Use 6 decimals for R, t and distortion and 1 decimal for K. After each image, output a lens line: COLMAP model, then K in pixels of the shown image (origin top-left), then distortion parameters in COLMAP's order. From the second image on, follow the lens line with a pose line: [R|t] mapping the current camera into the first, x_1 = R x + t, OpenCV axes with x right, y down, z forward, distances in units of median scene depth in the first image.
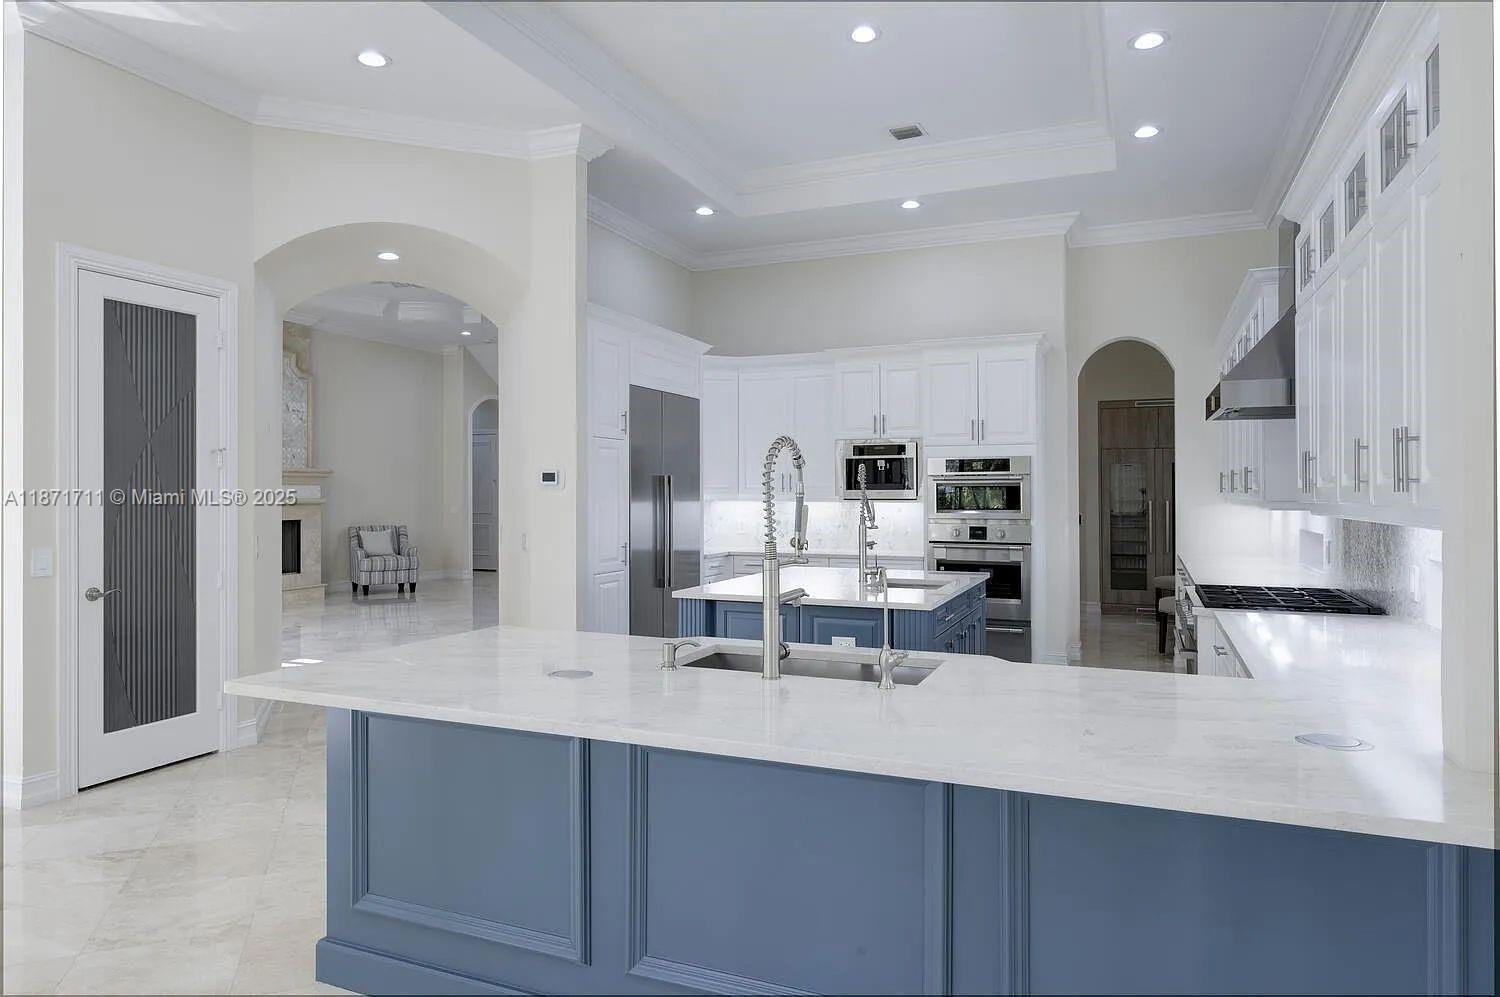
lens RADIAL K [[948.2, 0, 757.0], [0, 948.2, 475.4], [0, 0, 1]] dist [0.008976, 0.000155]
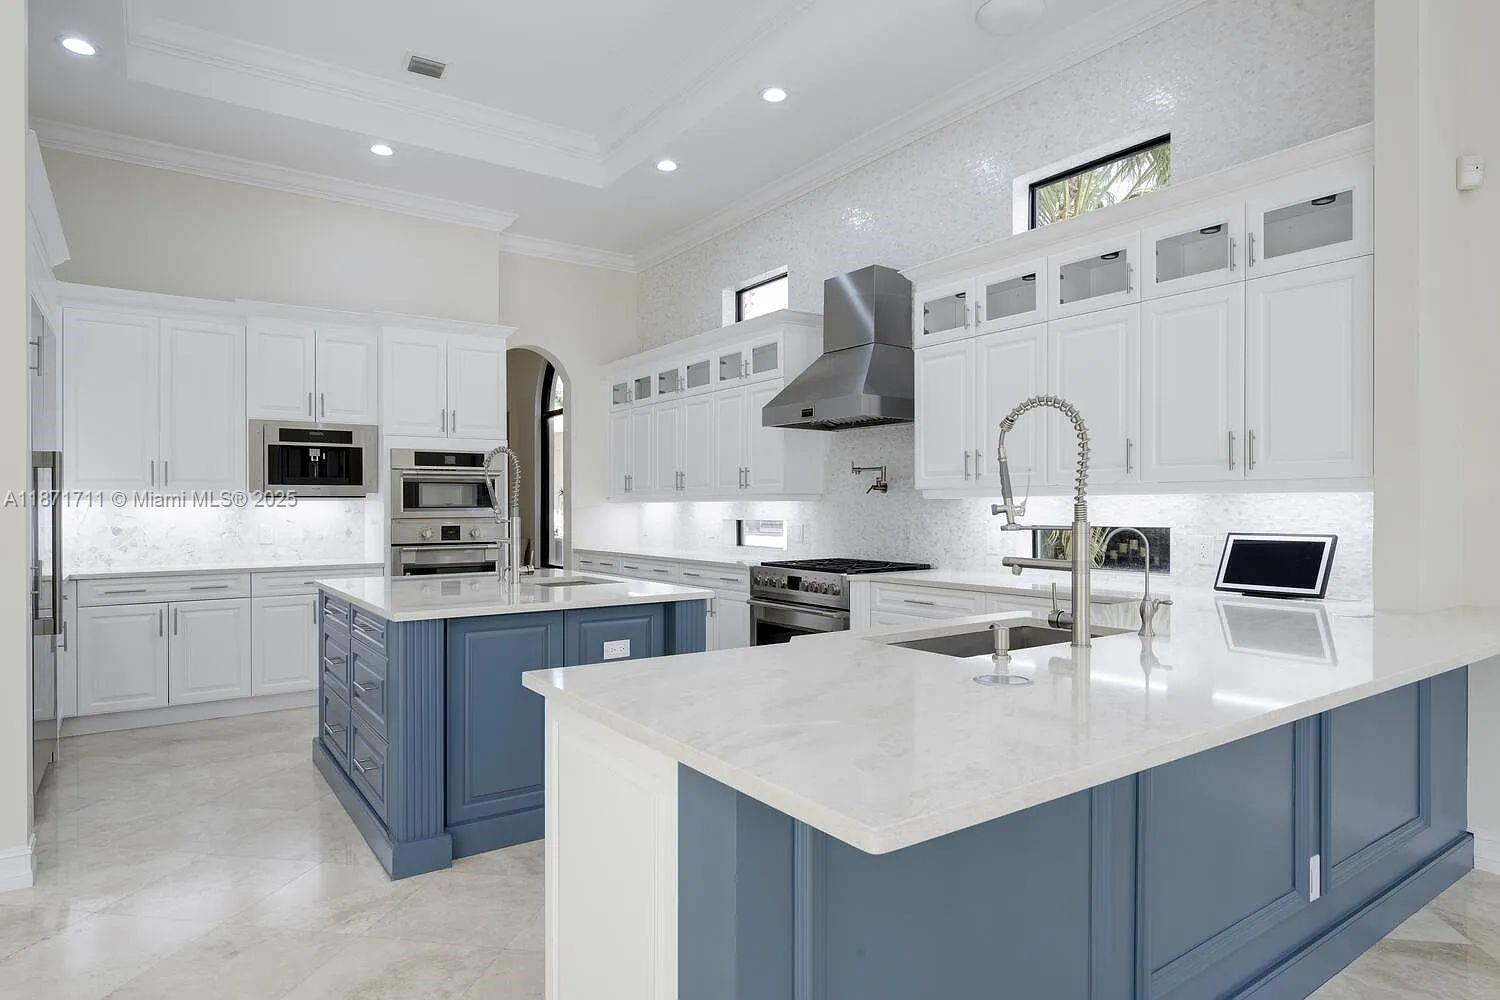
lens RADIAL K [[859.4, 0, 750.2], [0, 859.4, 505.8], [0, 0, 1]] dist [0.000490, -0.000542]
pose [[0.536418, 0.000701, 0.843952, -0.315183], [-0.012326, 0.999900, 0.007003, 0.024899], [-0.843862, -0.014159, 0.536373, 0.305693]]
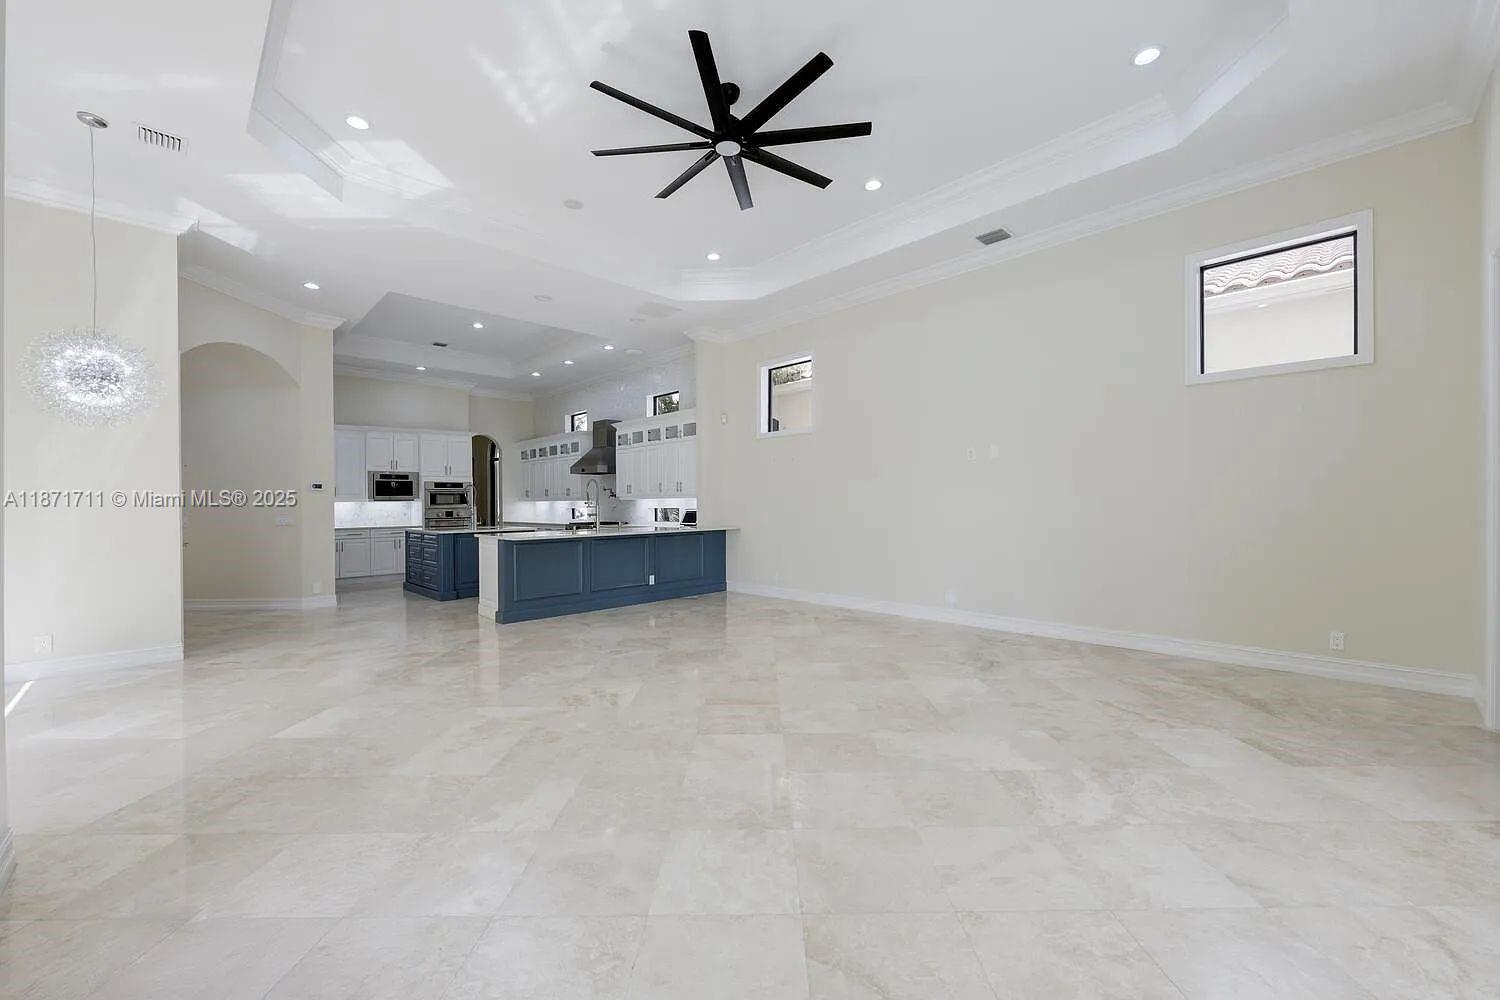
lens RADIAL K [[589.9, 0, 755.6], [0, 589.9, 504.3], [0, 0, 1]] dist [-0.001353, -0.000480]
pose [[0.387512, -0.004597, 0.921853, -0.826075], [-0.006669, 0.999947, 0.007790, 0.020178], [-0.921841, -0.009166, 0.387461, -0.274717]]
